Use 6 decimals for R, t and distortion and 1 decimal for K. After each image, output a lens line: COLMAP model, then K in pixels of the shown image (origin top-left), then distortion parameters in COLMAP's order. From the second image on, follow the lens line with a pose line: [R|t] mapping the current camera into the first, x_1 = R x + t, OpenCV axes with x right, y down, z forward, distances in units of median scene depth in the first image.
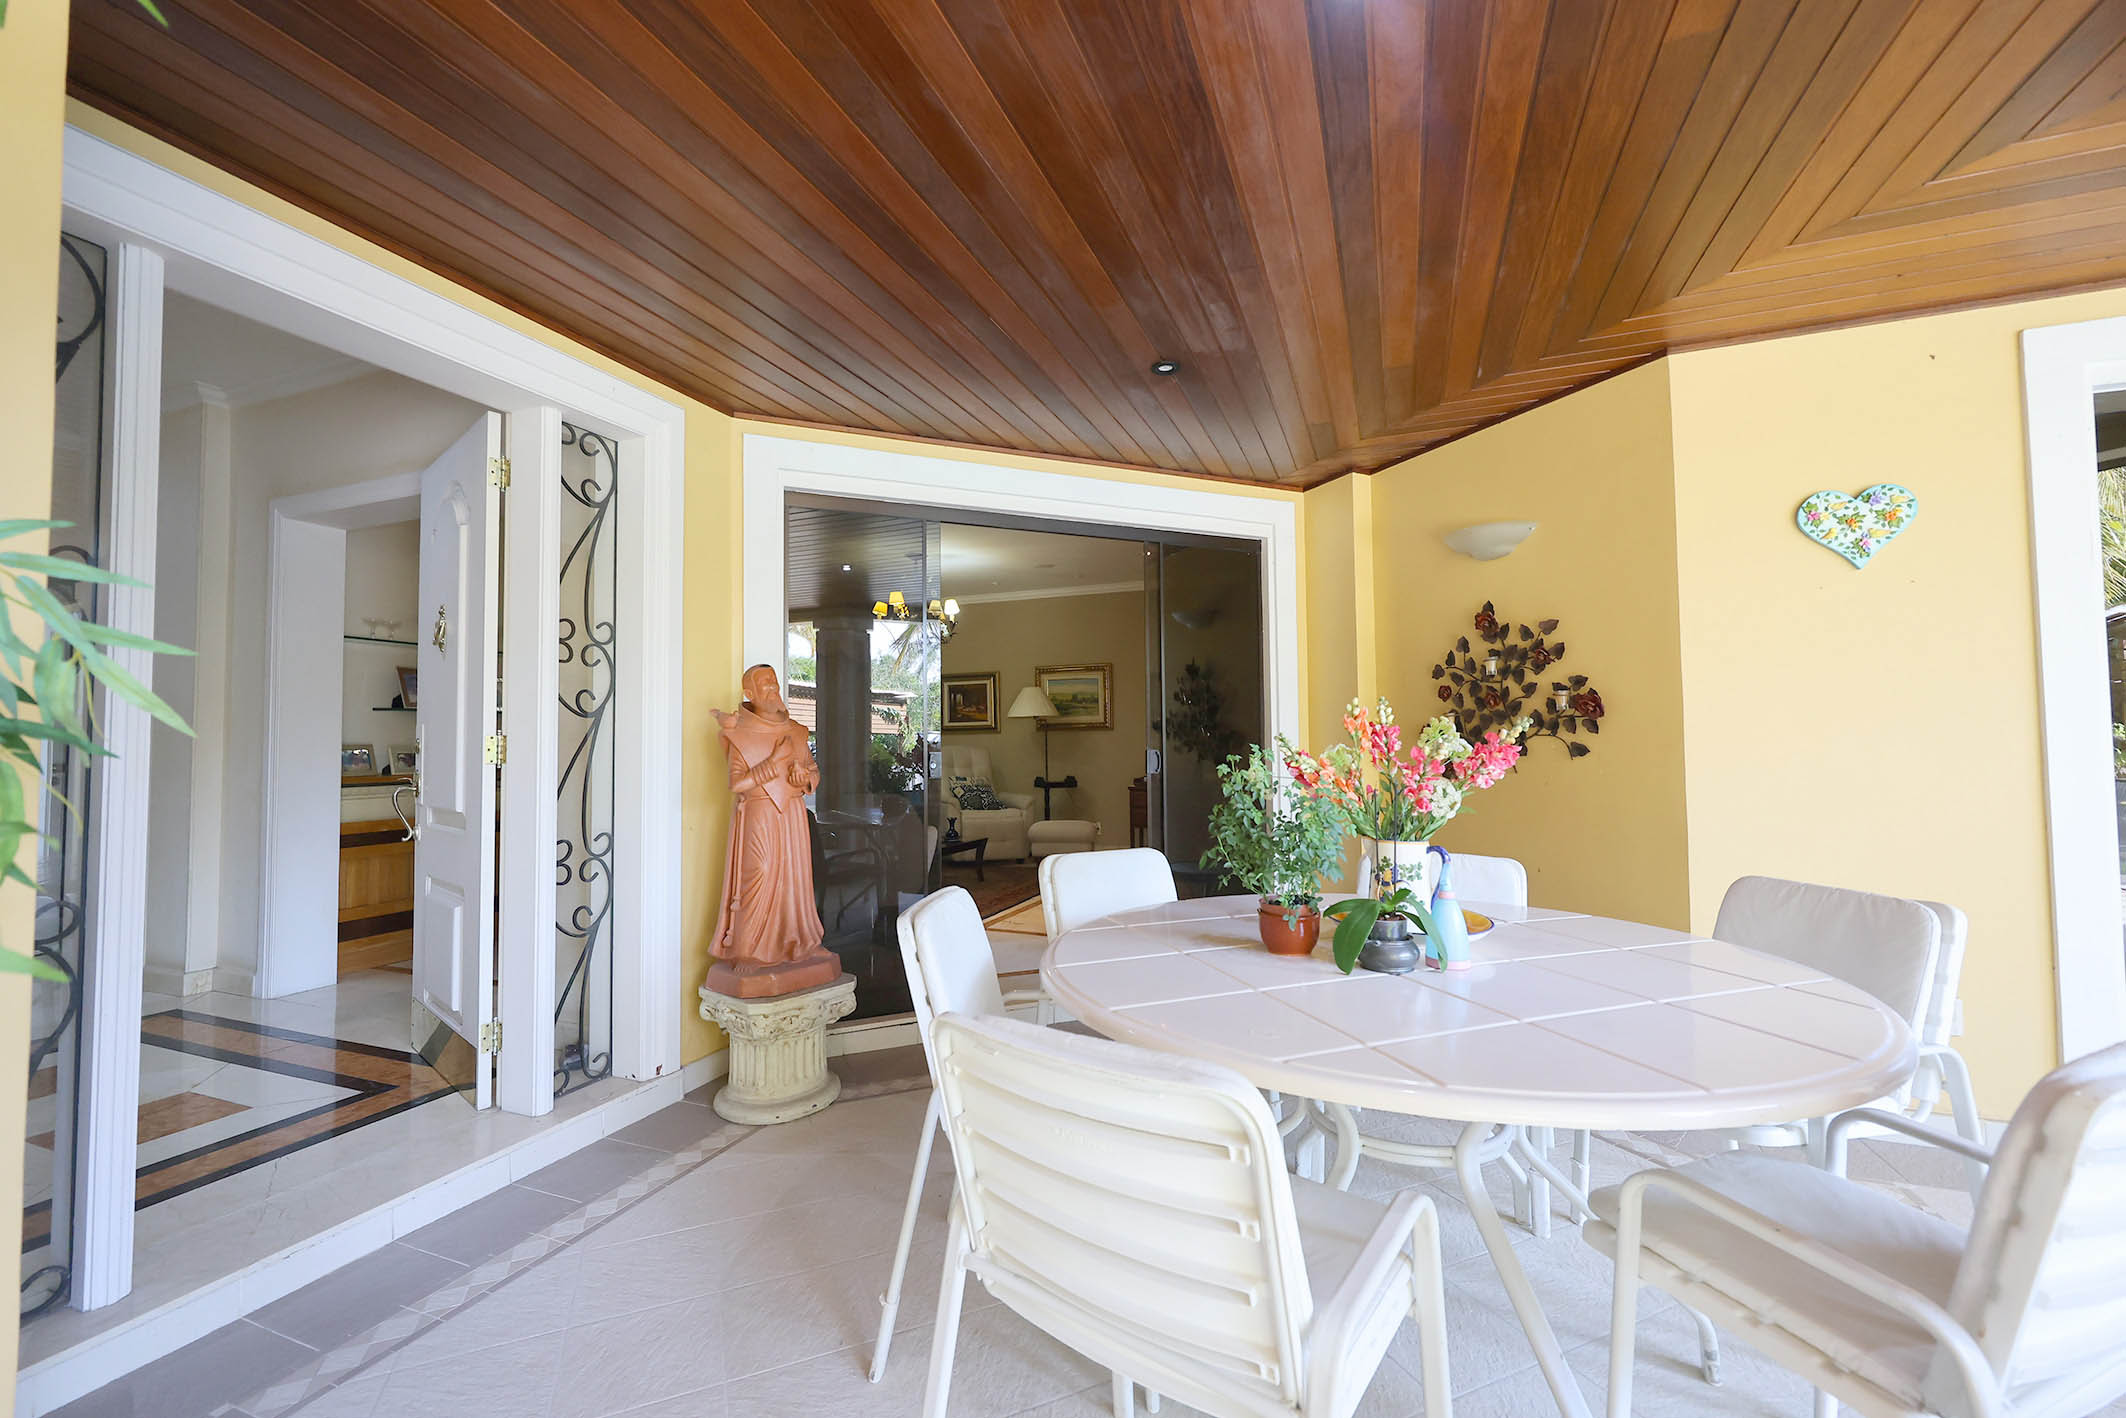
lens RADIAL K [[850.2, 0, 1059.0], [0, 850.2, 709.8], [0, 0, 1]] dist [-0.001010, 0.000036]
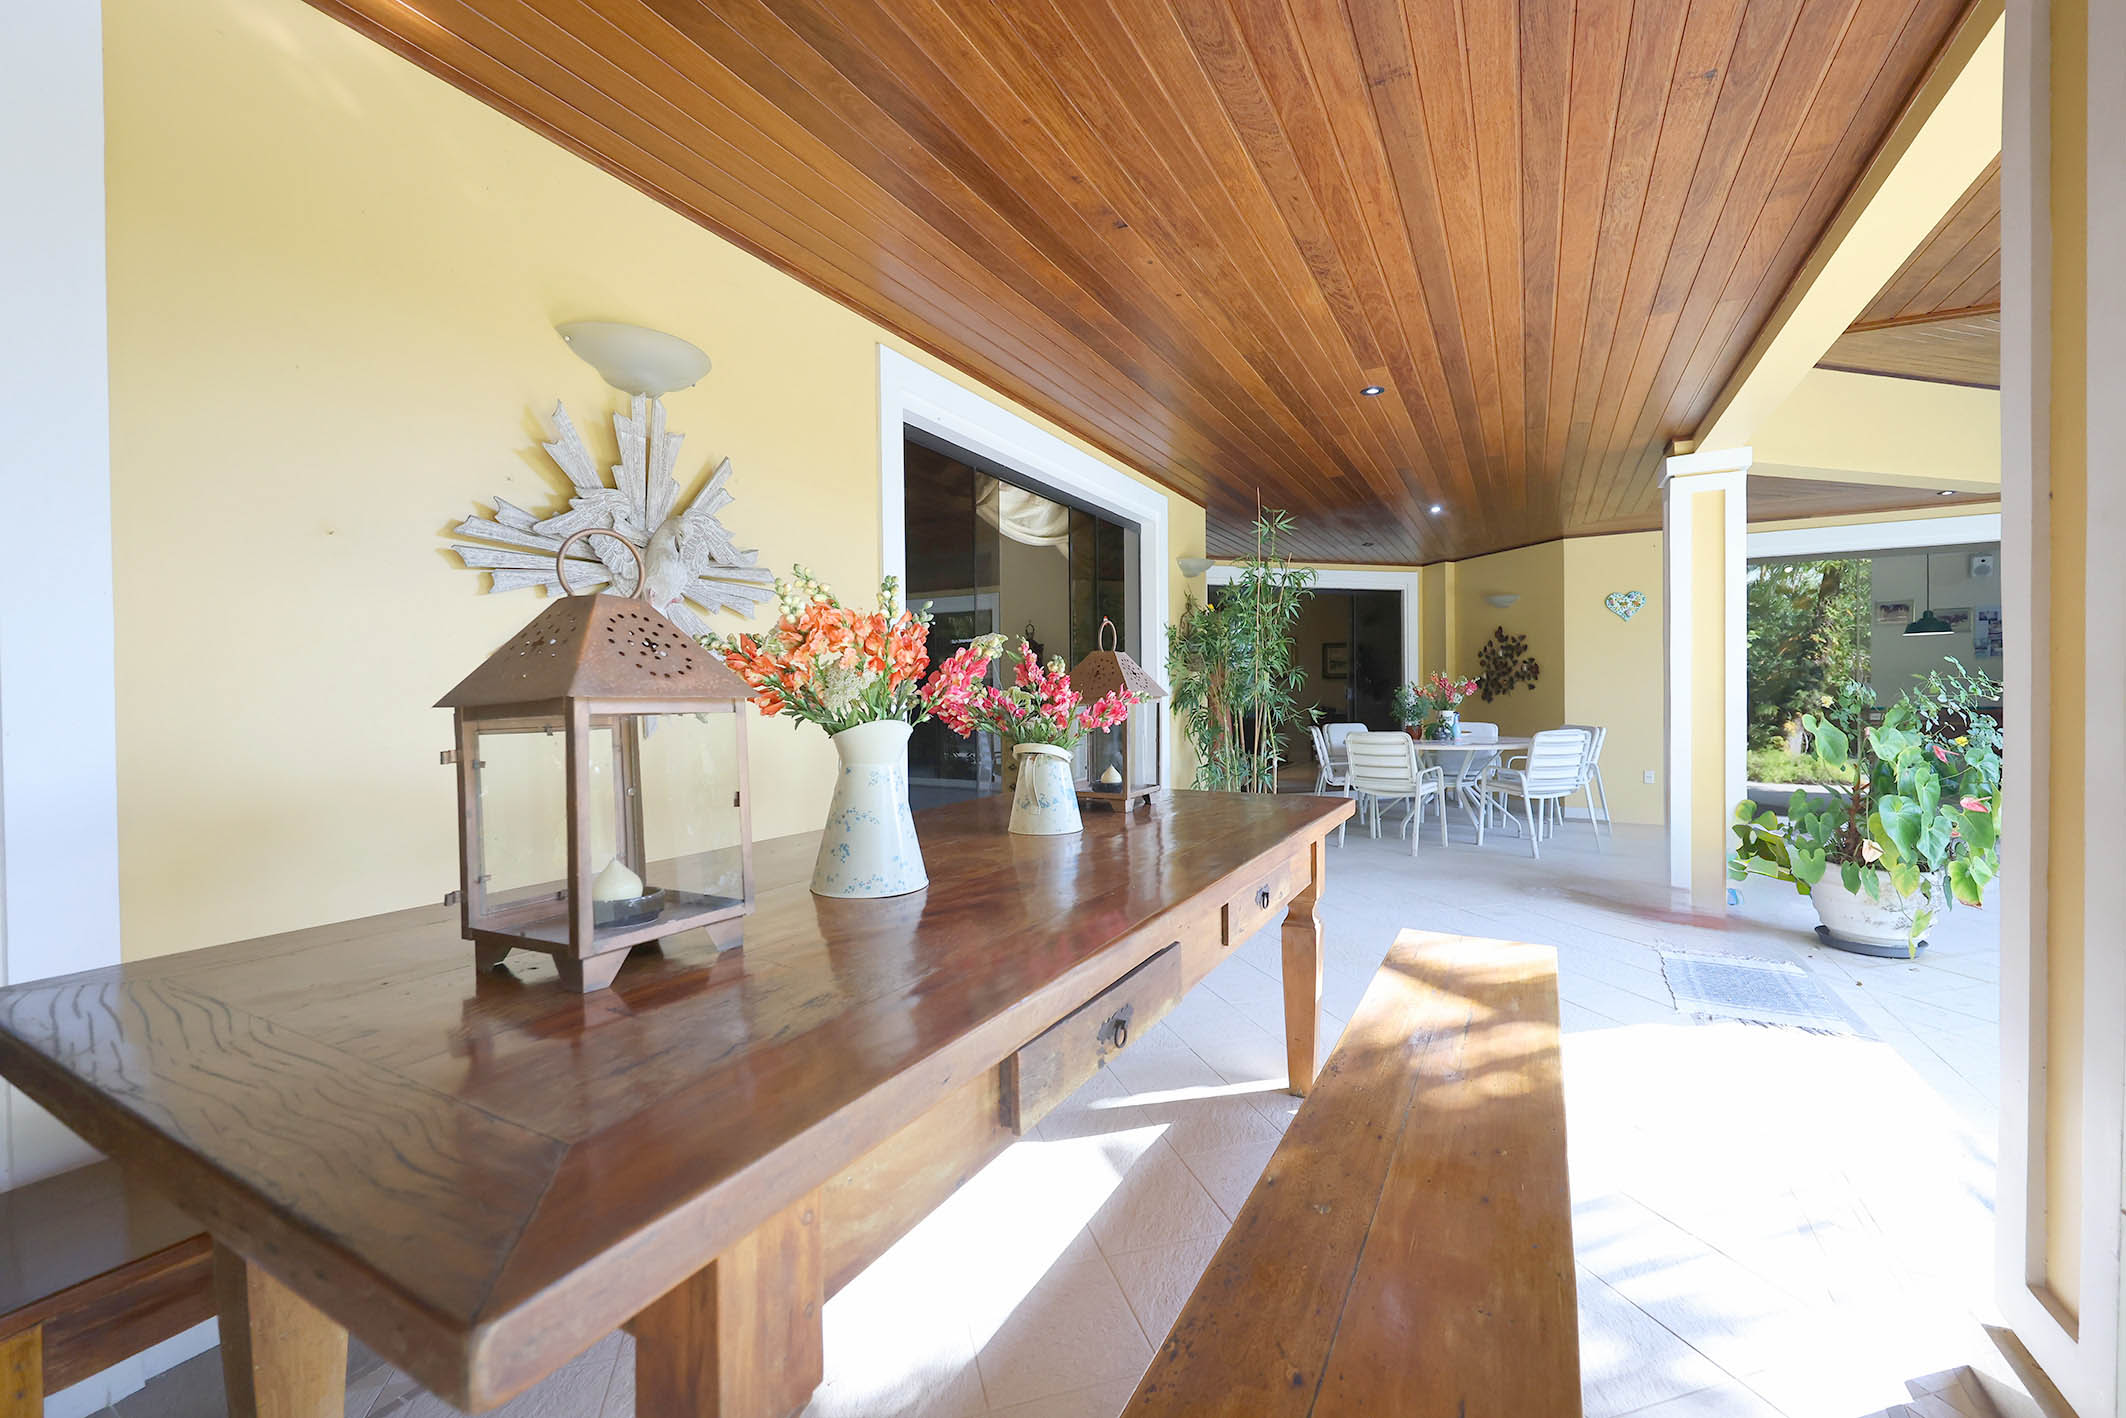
lens RADIAL K [[850.2, 0, 1059.0], [0, 850.2, 709.8], [0, 0, 1]] dist [-0.001010, 0.000036]
pose [[0.992269, -0.001200, -0.124096, -0.275033], [0.008772, 0.998130, 0.060493, -0.029008], [0.123792, -0.061114, 0.990425, -0.976679]]
